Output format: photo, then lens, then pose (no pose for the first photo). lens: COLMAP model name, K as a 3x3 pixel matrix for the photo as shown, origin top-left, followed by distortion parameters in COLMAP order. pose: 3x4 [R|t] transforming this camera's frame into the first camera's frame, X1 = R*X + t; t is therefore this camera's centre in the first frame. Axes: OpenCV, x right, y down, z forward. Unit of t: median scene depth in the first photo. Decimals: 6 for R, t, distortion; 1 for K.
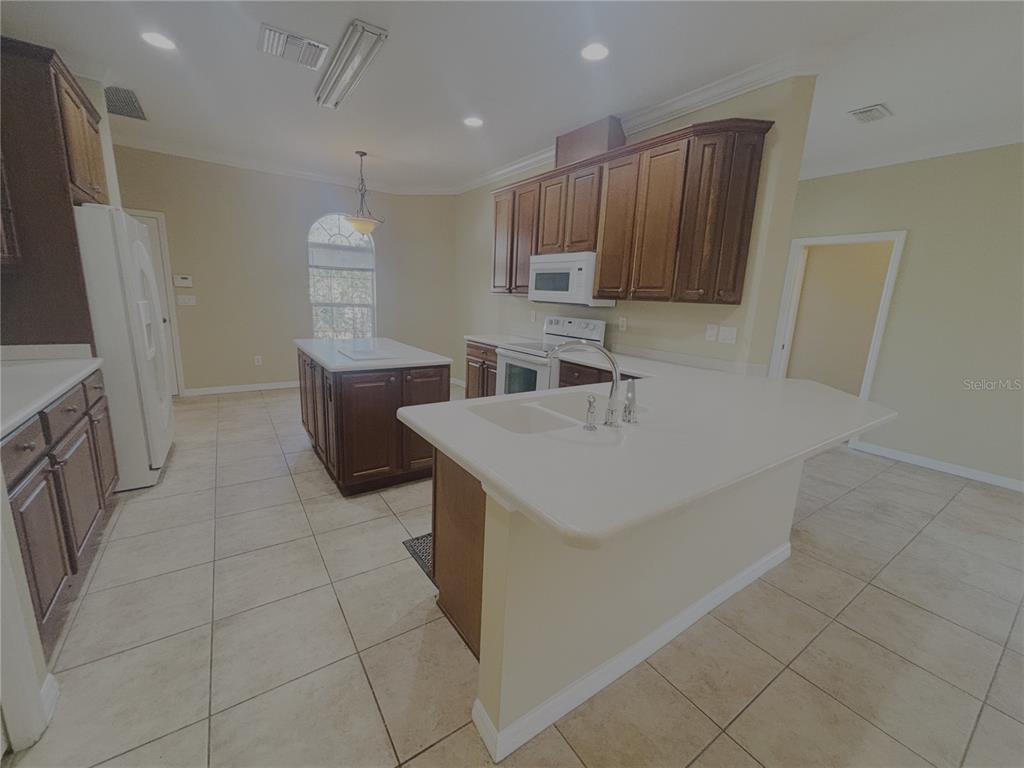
lens RADIAL K [[418.5, 0, 510.1], [0, 418.5, 378.7], [0, 0, 1]] dist [0.000999, 0.000340]
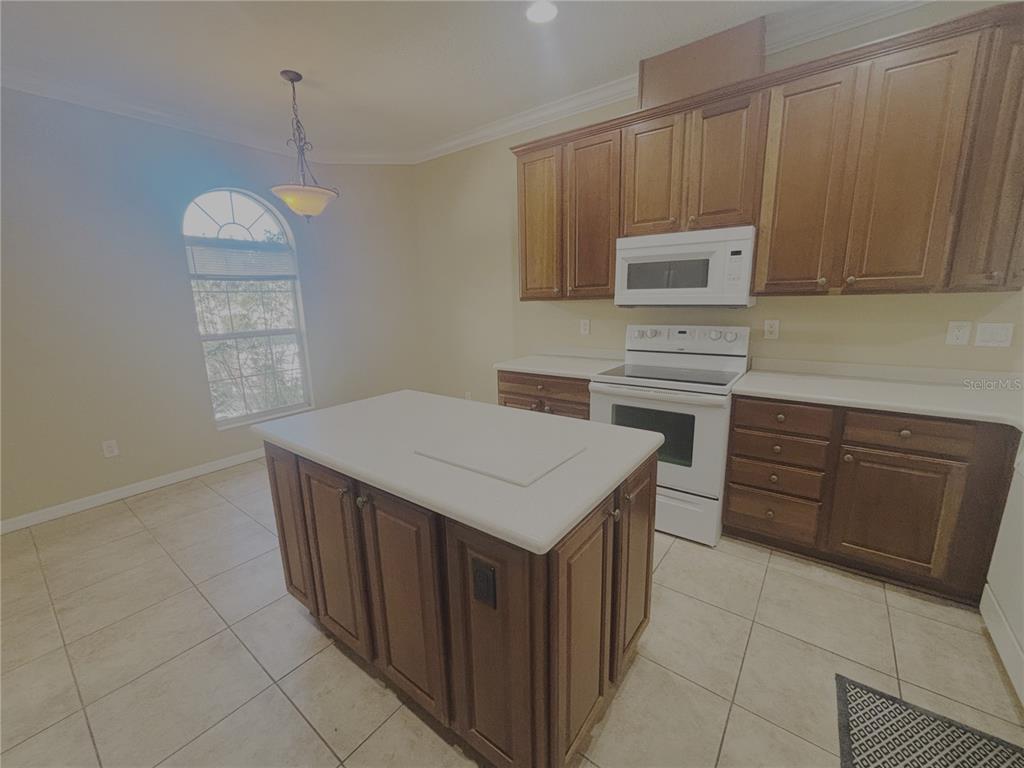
lens RADIAL K [[418.5, 0, 512.6], [0, 418.5, 379.9], [0, 0, 1]] dist [0.000999, 0.000340]
pose [[0.947912, -0.125773, 0.292649, -0.332485], [0.125794, 0.991878, 0.018829, -0.104477], [-0.292640, 0.018965, 0.956035, 0.415349]]
